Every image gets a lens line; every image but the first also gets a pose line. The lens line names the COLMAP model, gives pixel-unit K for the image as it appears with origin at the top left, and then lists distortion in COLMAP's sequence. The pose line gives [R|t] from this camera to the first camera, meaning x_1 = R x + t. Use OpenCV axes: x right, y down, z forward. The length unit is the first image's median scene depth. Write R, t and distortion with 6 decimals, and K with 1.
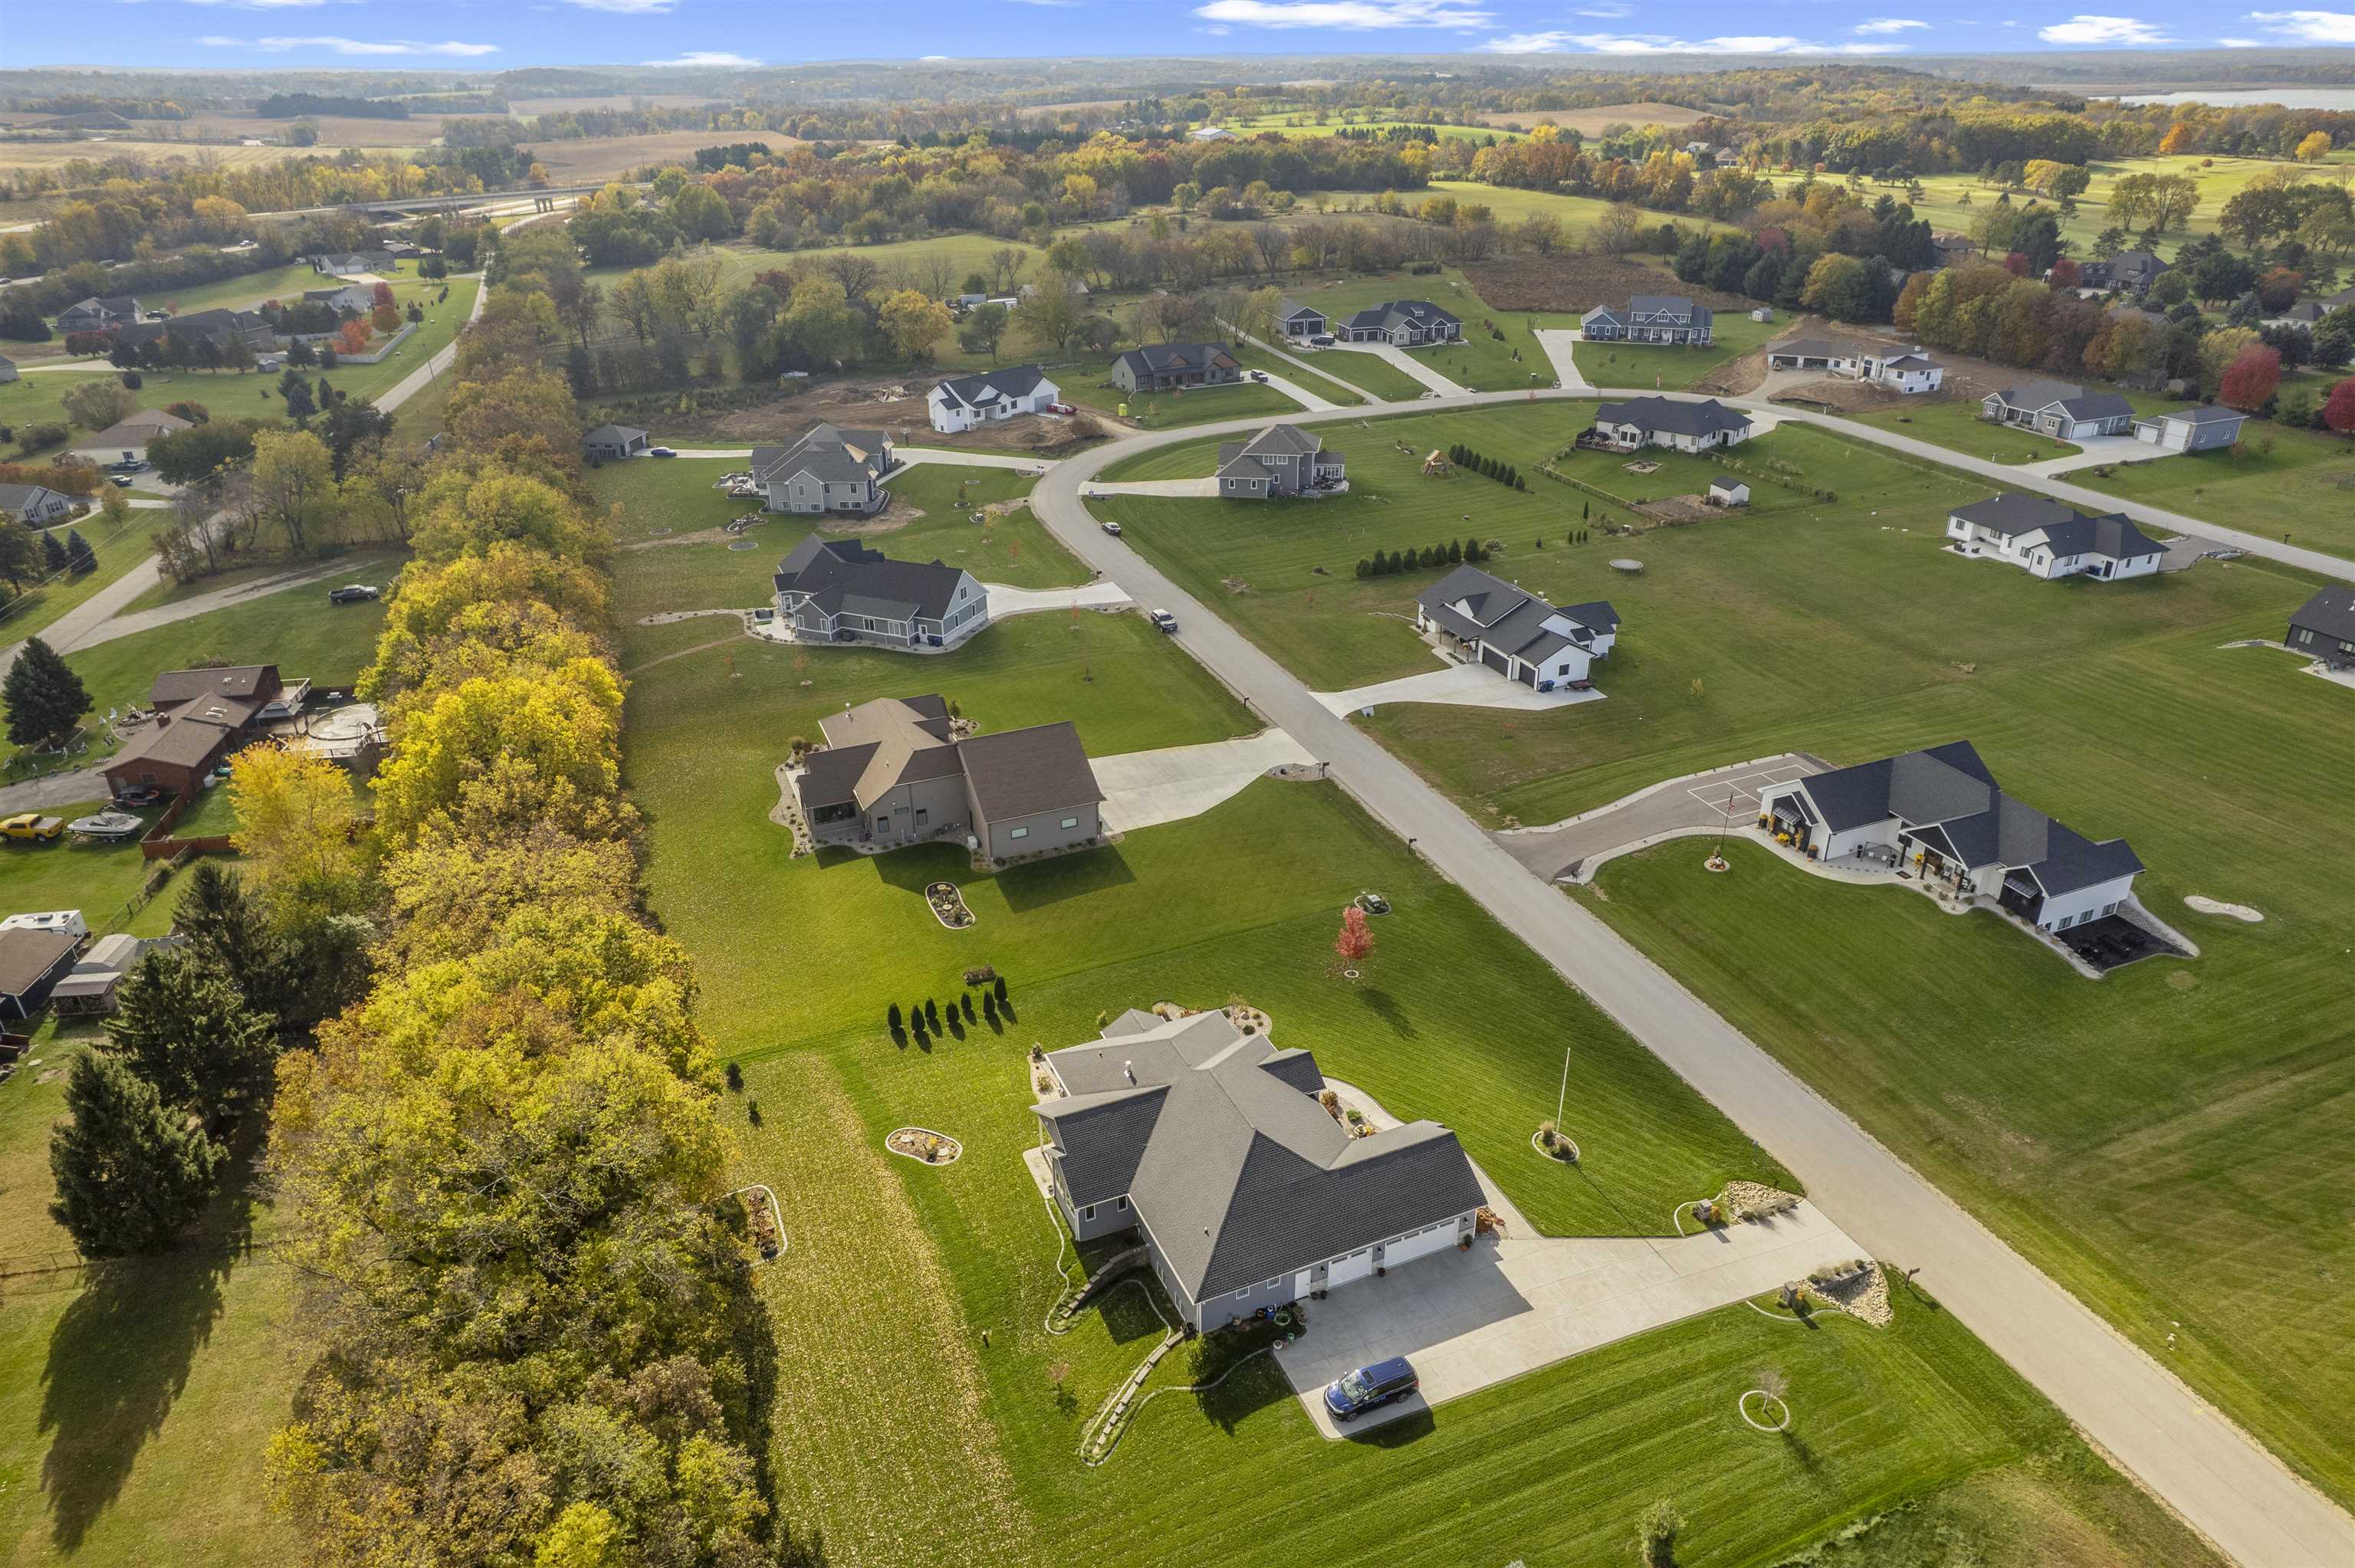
lens RADIAL K [[1513.9, 0, 1186.7], [0, 1513.9, 772.1], [0, 0, 1]] dist [-0.073424, 0.061435]
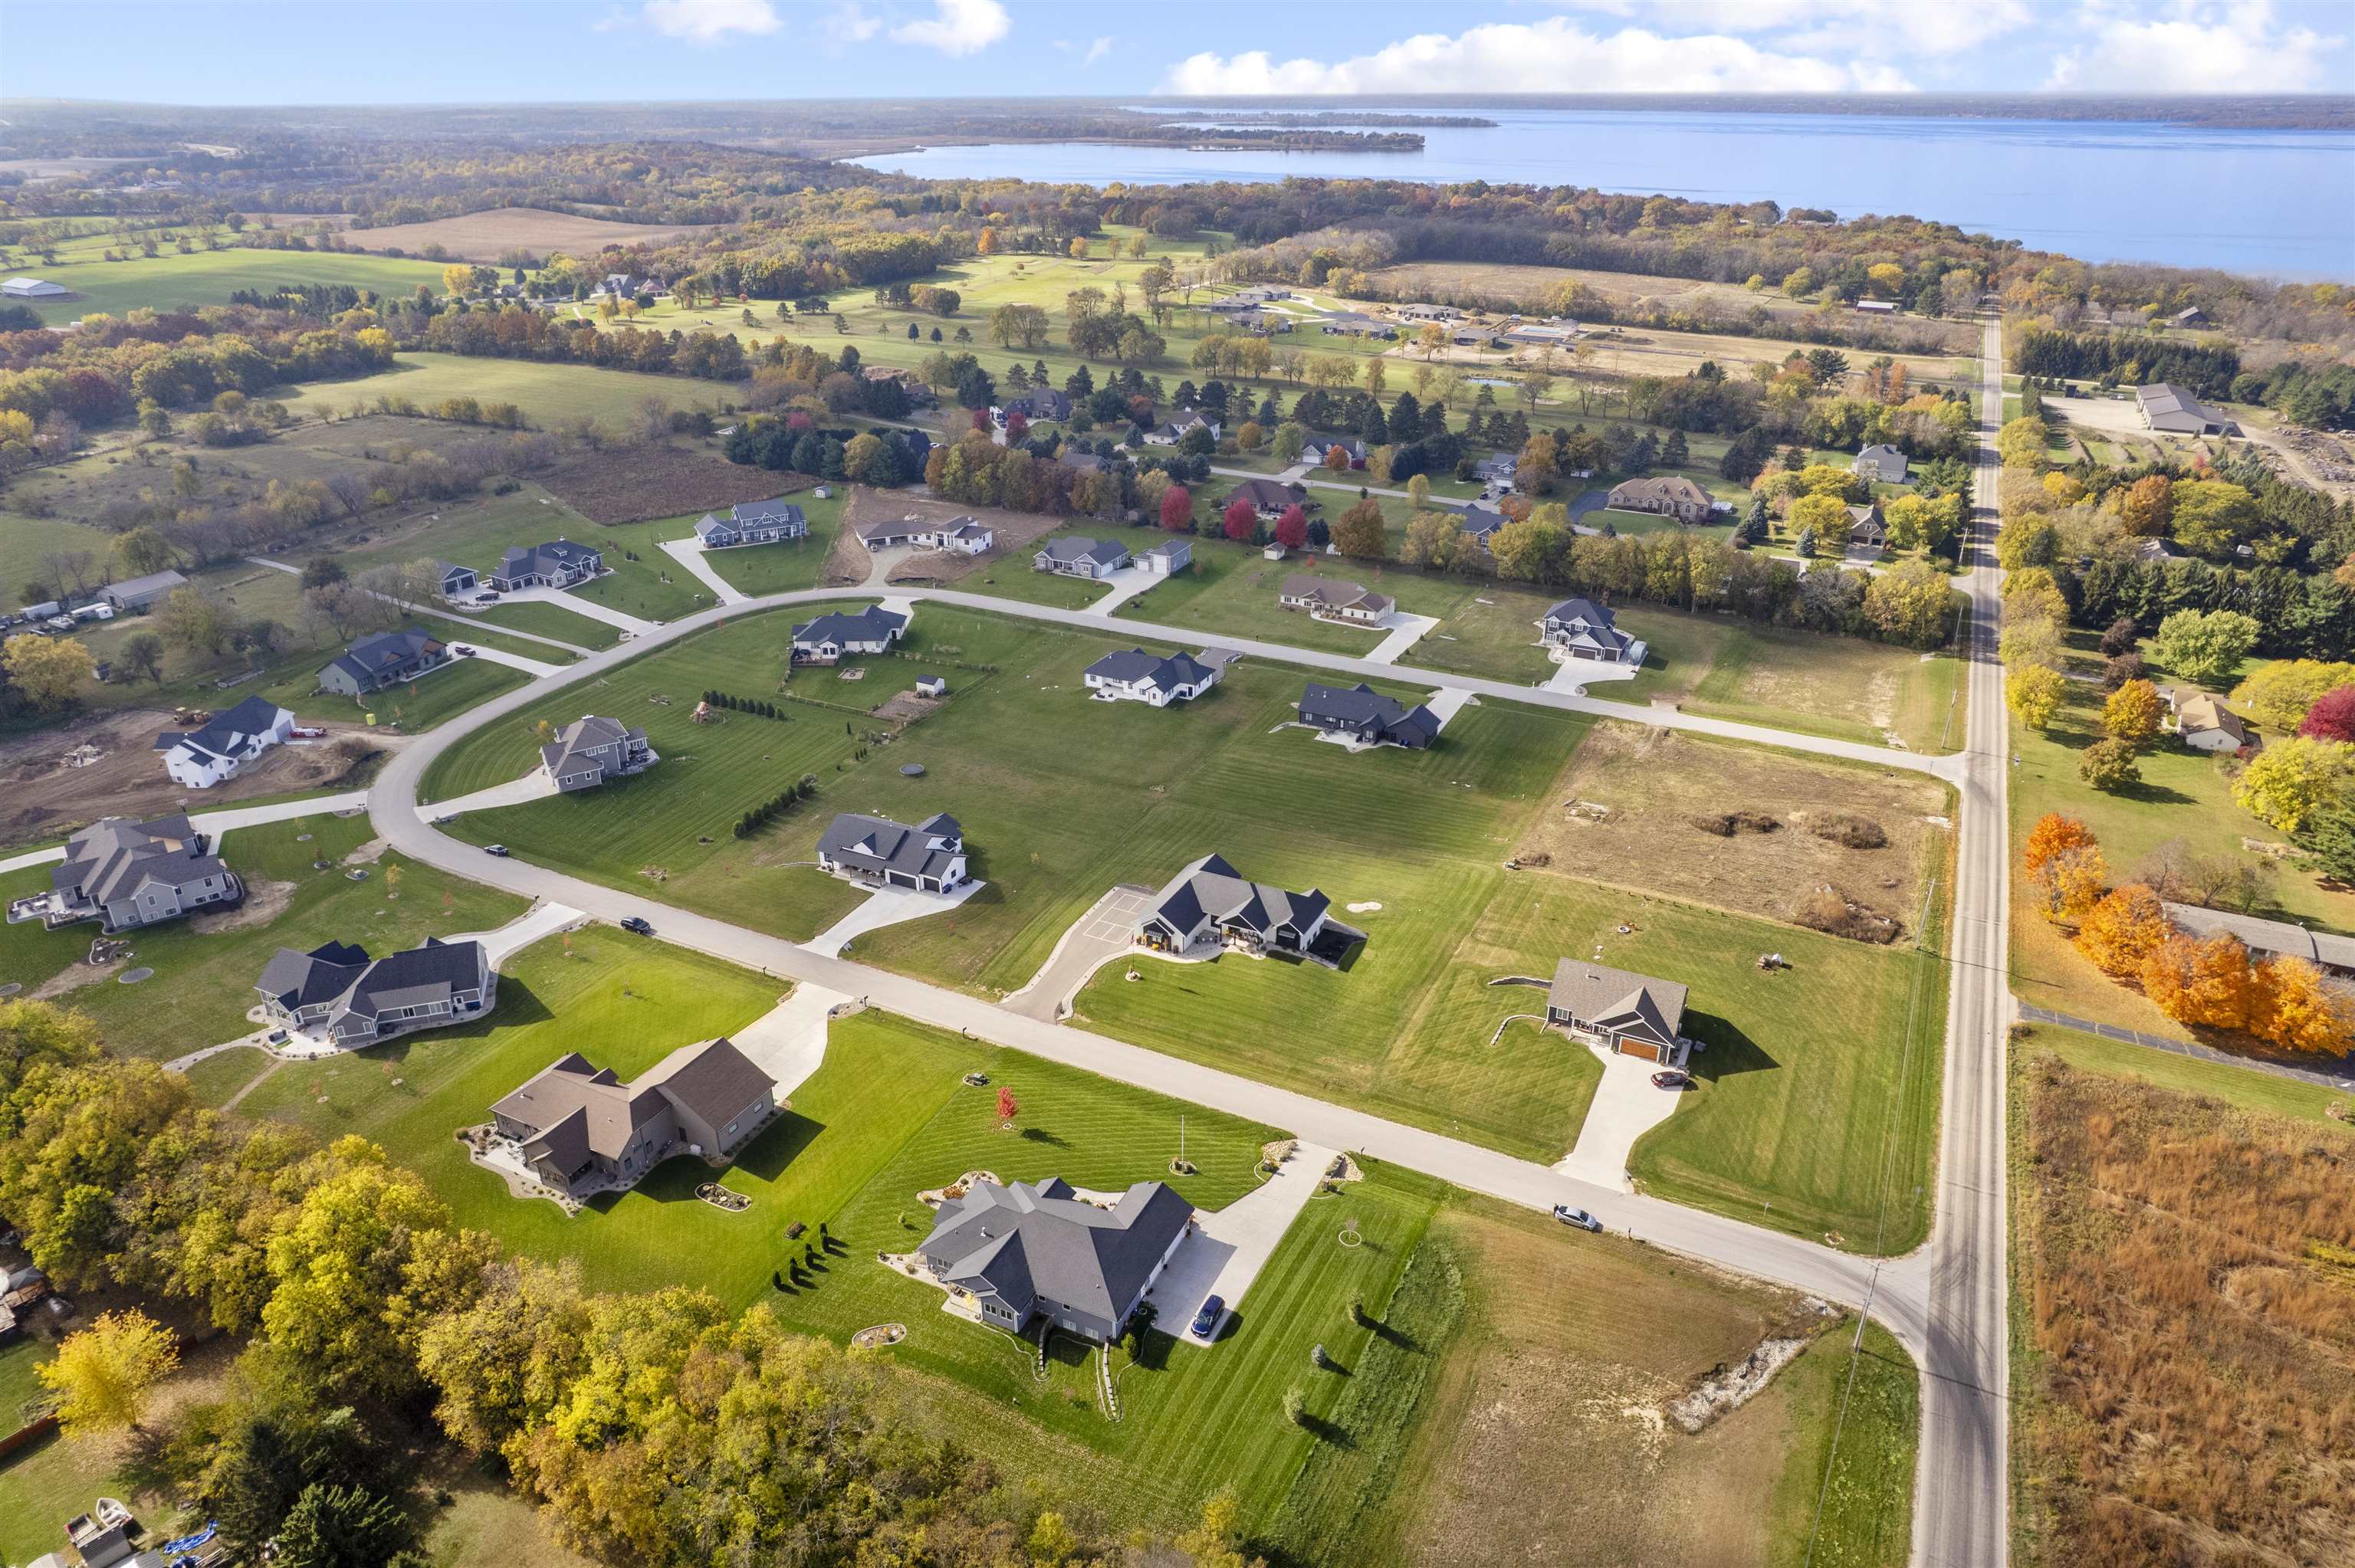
lens RADIAL K [[1513.9, 0, 1186.7], [0, 1513.9, 772.1], [0, 0, 1]] dist [-0.073424, 0.061435]
pose [[0.754286, -0.268902, 0.598953, -0.411051], [0.282033, 0.956526, 0.074260, -0.198739], [-0.592883, 0.112911, 0.797333, -0.297896]]
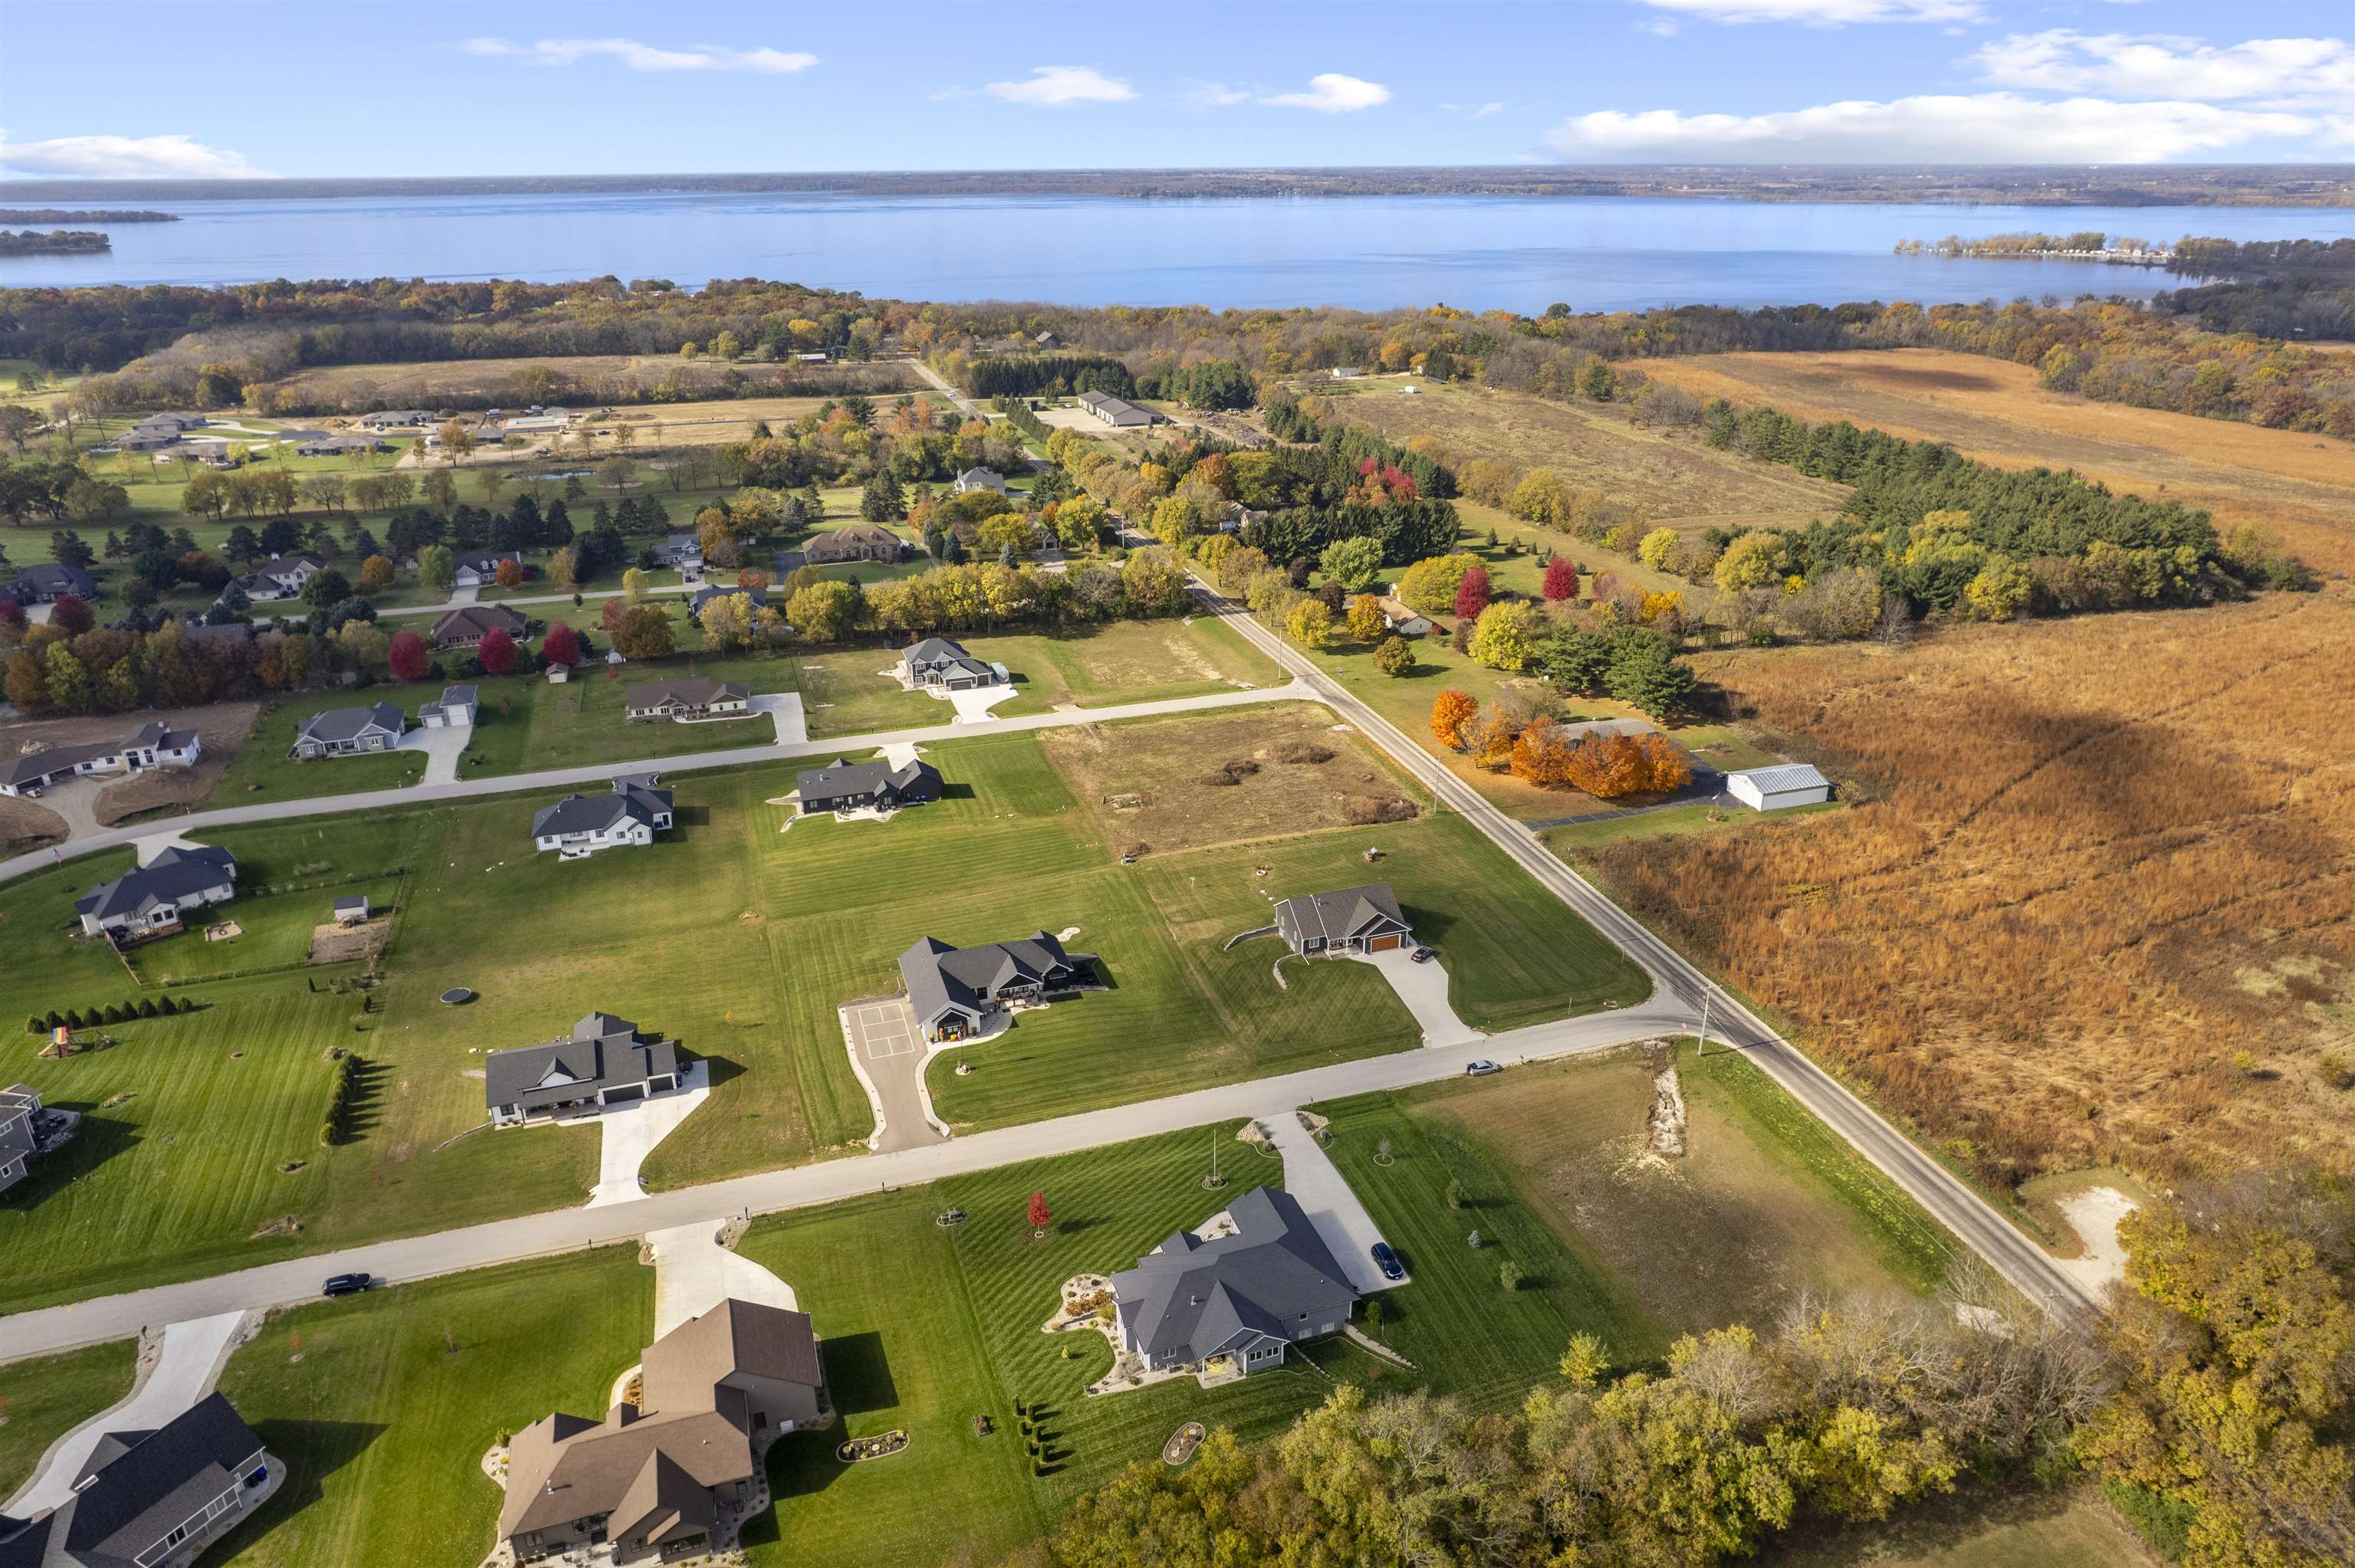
lens RADIAL K [[1513.9, 0, 1186.7], [0, 1513.9, 772.1], [0, 0, 1]] dist [-0.073424, 0.061435]
pose [[0.076708, -0.372643, 0.924799, -0.756254], [0.441071, 0.844521, 0.303711, -0.448096], [-0.894188, 0.384605, 0.229144, 0.225155]]
